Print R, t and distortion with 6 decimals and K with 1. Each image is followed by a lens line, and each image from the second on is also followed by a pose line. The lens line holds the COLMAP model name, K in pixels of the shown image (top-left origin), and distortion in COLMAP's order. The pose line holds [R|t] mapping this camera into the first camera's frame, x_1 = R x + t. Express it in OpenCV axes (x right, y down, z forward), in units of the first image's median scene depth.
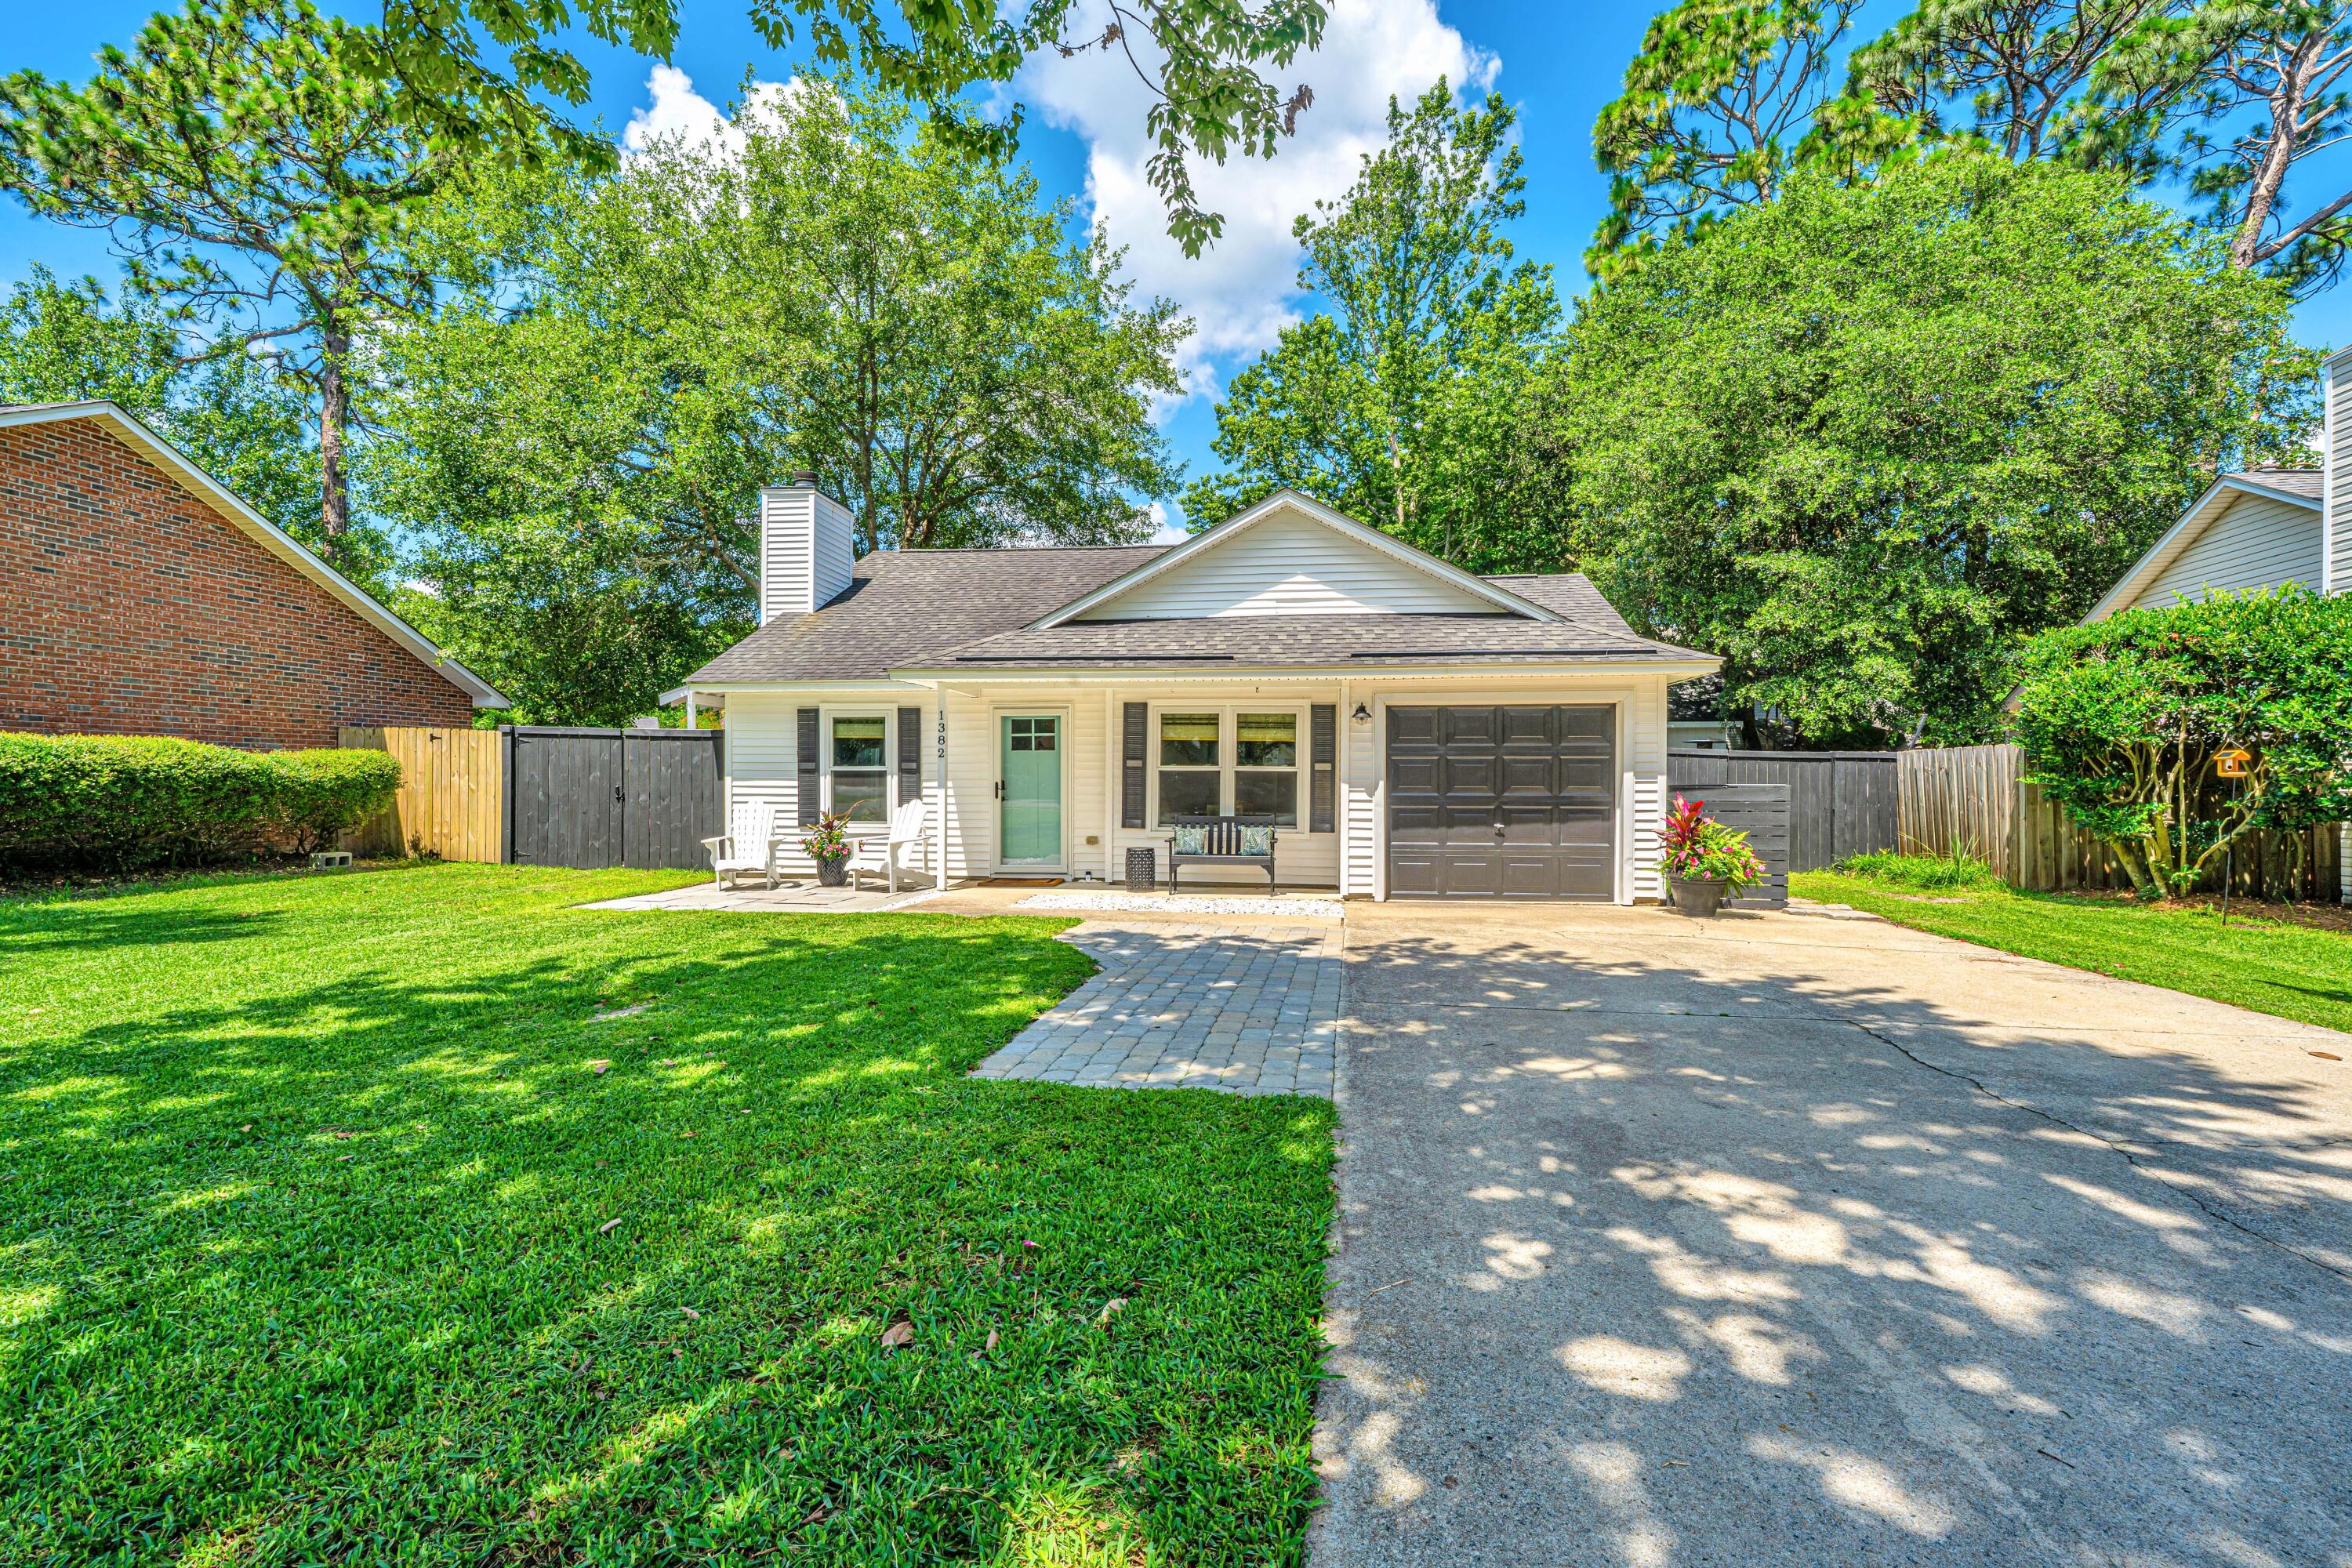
lens RADIAL K [[1019.4, 0, 1178.3], [0, 1019.4, 775.8], [0, 0, 1]] dist [-0.004145, -0.000002]
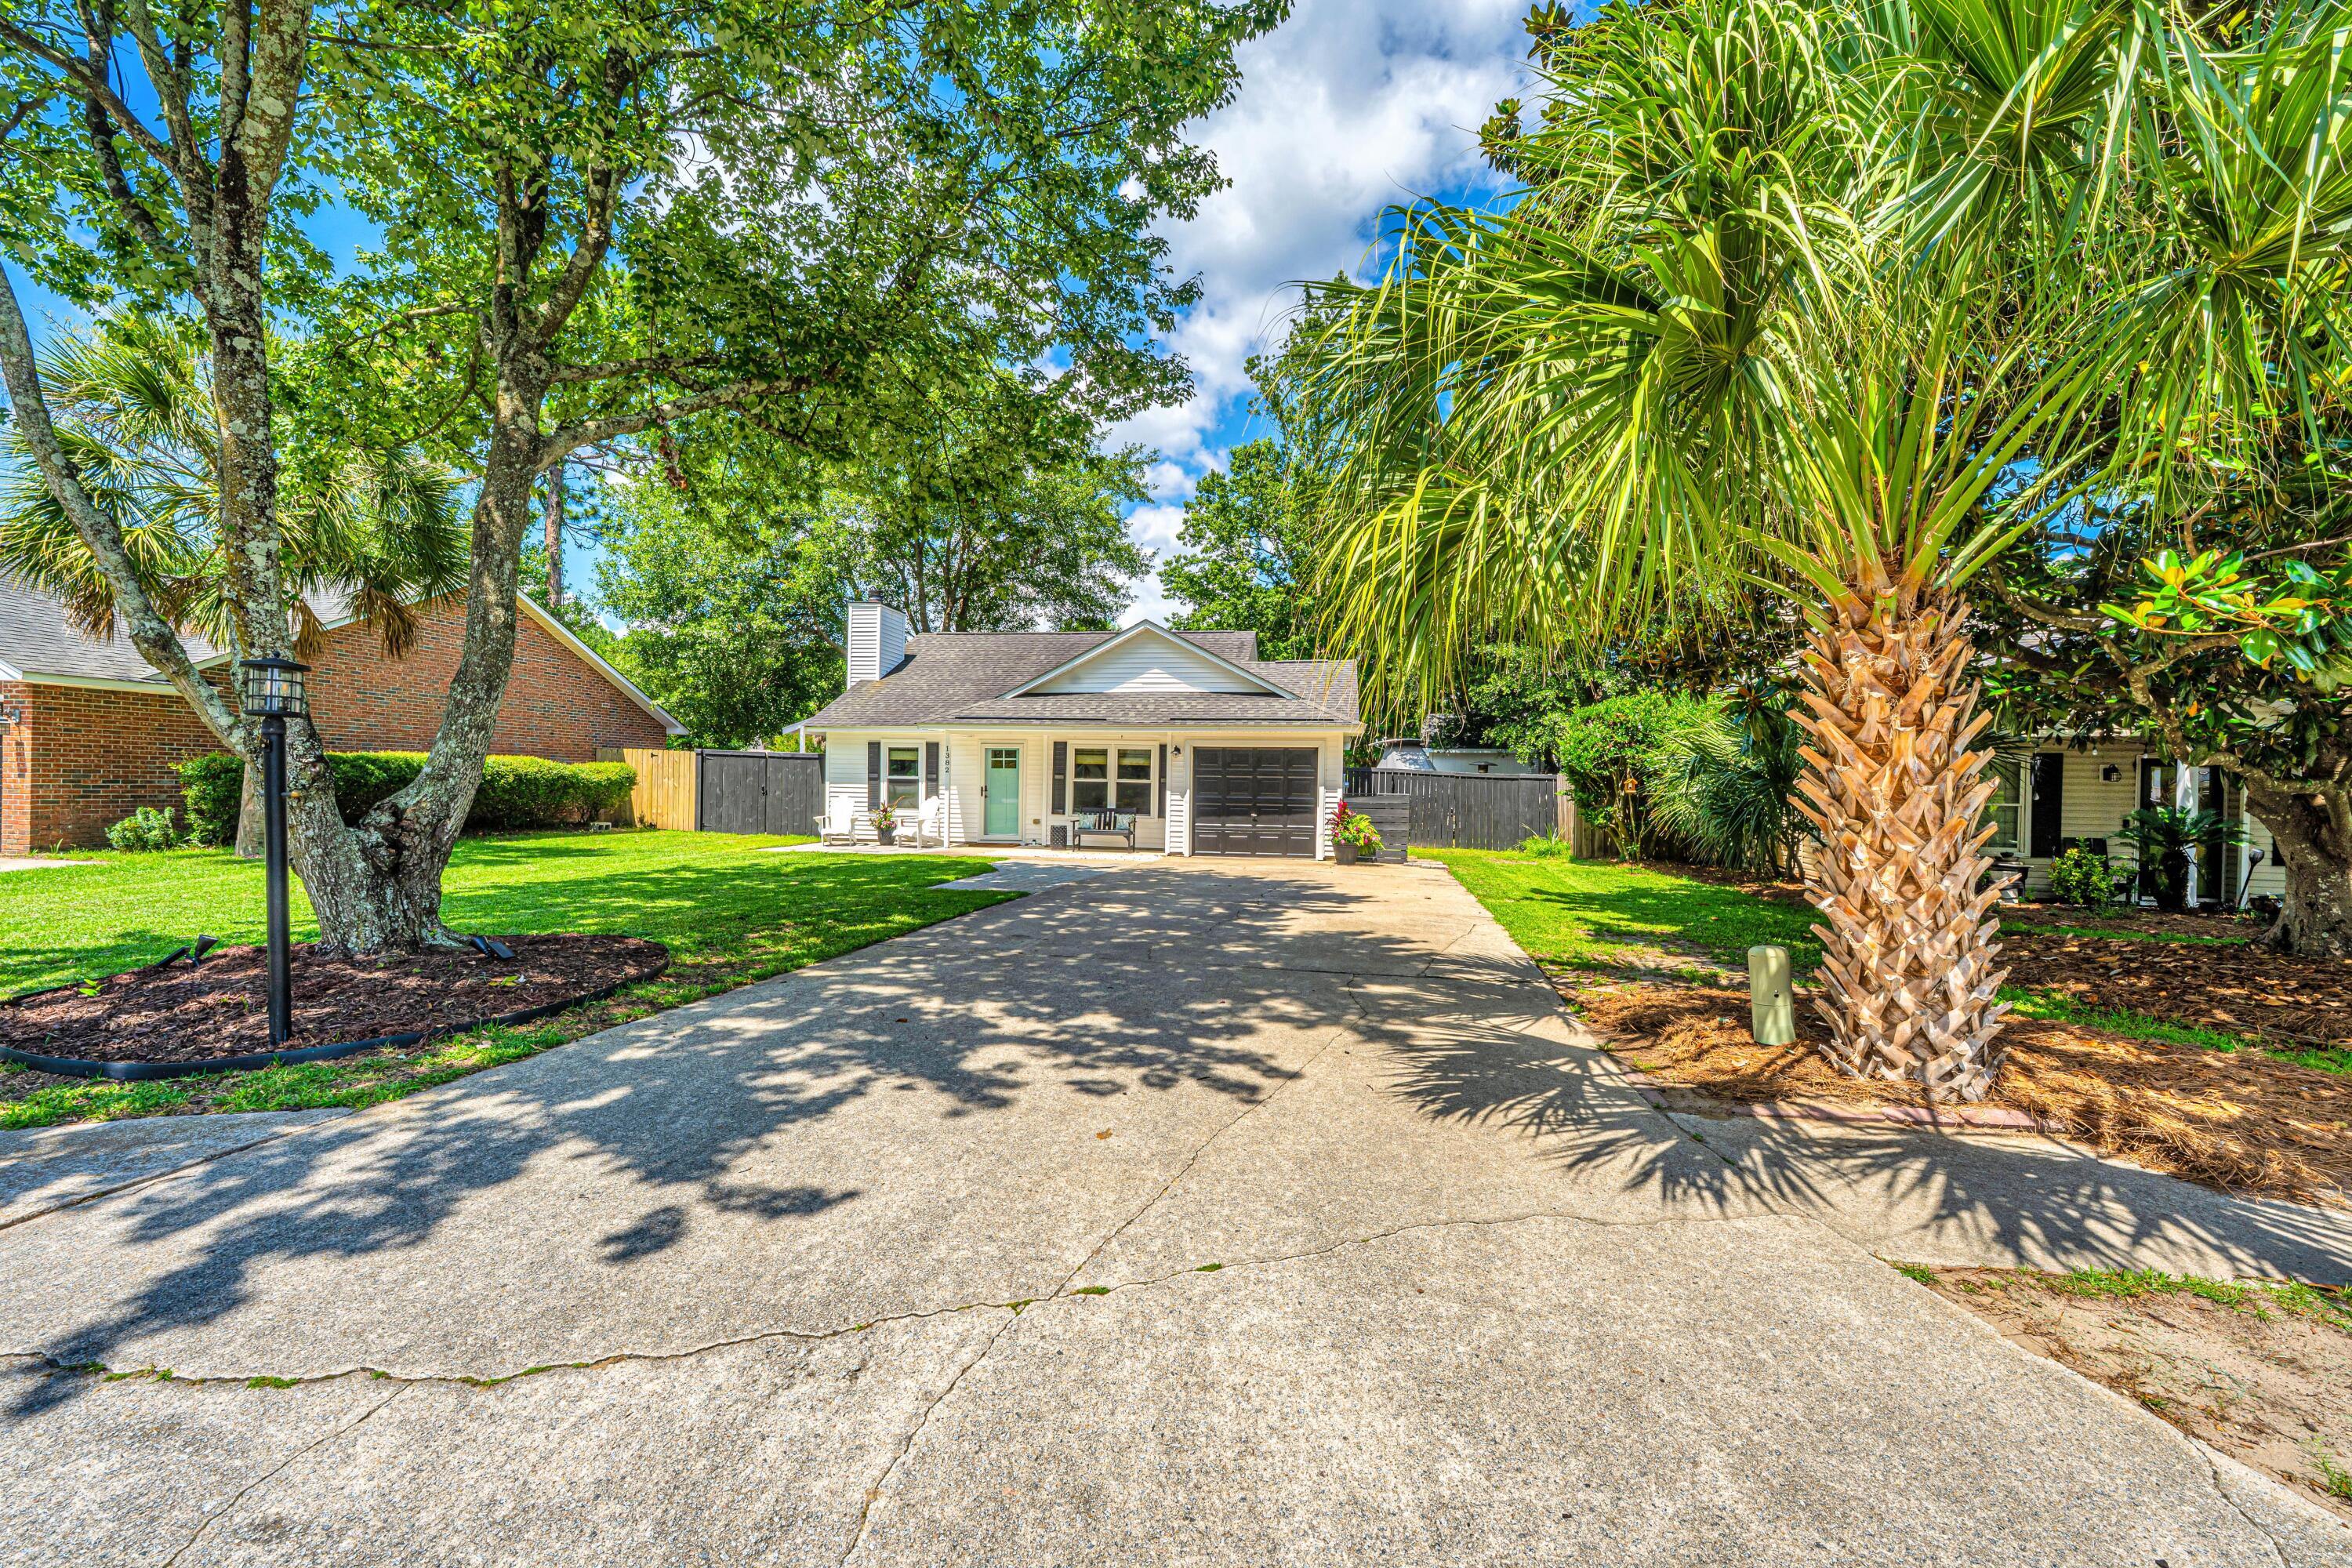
lens RADIAL K [[934.2, 0, 1174.1], [0, 934.2, 781.4], [0, 0, 1]] dist [-0.008130, 0.000445]
pose [[0.998813, 0.012598, -0.047058, 0.225204], [-0.012489, 0.999919, 0.002624, -0.011184], [0.047087, -0.002033, 0.998889, -0.569479]]
